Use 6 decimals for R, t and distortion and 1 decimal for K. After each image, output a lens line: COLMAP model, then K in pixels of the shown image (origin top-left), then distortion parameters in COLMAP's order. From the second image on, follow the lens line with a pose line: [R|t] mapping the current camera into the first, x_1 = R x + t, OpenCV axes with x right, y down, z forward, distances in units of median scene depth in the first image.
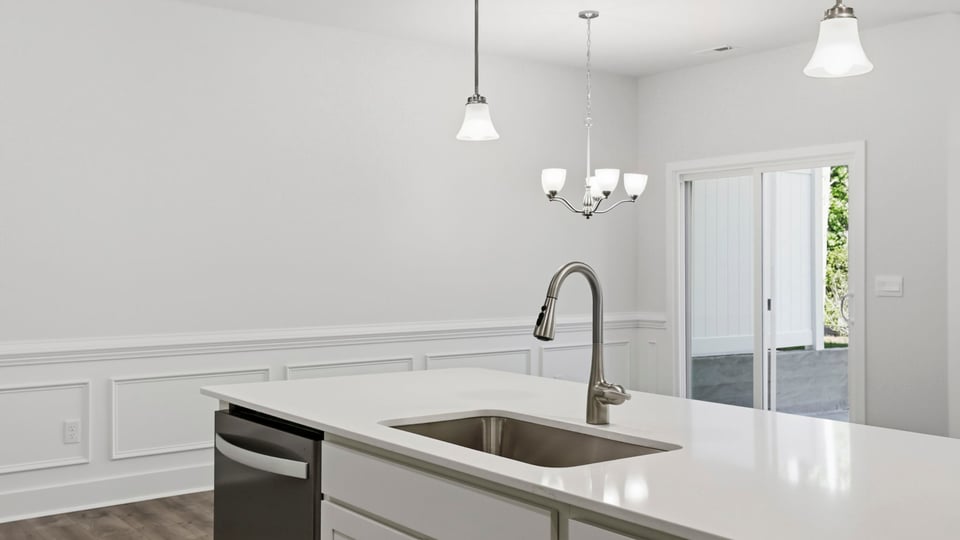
lens RADIAL K [[853.2, 0, 480.0], [0, 853.2, 270.0], [0, 0, 1]] dist [0.003401, 0.001039]
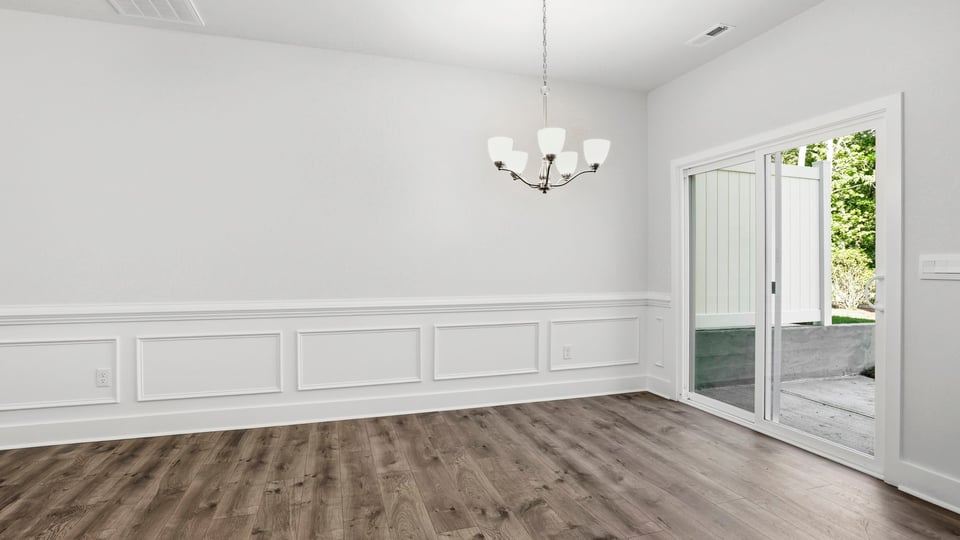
lens RADIAL K [[402.6, 0, 480.0], [0, 402.6, 270.0], [0, 0, 1]] dist [-0.059990, 0.018221]
pose [[0.942219, 0.002765, -0.334986, 0.152859], [-0.001096, 0.999986, 0.005172, 0.016562], [0.334996, -0.004506, 0.942209, 0.412317]]
